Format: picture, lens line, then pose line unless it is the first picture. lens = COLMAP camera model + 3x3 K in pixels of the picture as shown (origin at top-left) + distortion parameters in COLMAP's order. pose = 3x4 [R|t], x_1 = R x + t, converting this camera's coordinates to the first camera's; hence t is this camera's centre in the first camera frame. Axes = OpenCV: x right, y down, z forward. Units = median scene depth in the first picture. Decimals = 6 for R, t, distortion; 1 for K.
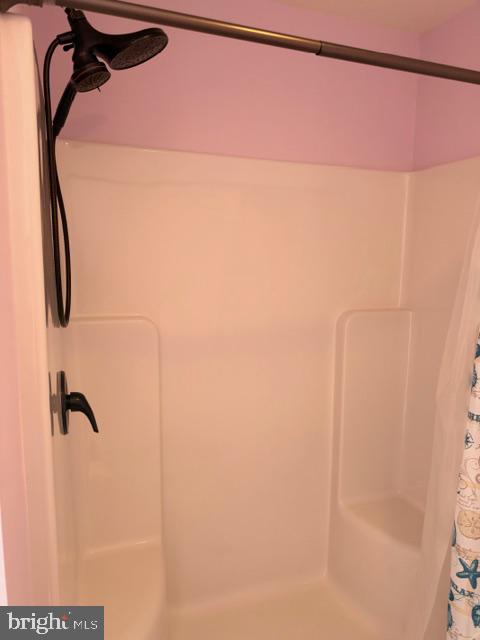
lens RADIAL K [[446.5, 0, 239.6], [0, 446.5, 325.1], [0, 0, 1]] dist [0.068221, -0.100169]
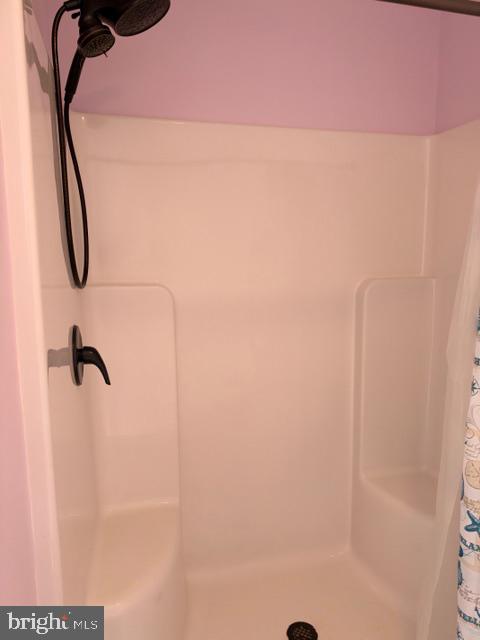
lens RADIAL K [[446.5, 0, 239.6], [0, 446.5, 325.1], [0, 0, 1]] dist [0.068221, -0.100169]
pose [[0.995012, -0.008226, -0.099414, 0.099659], [0.007789, 0.999958, -0.004786, 0.117921], [0.099449, 0.003988, 0.995035, -0.008944]]
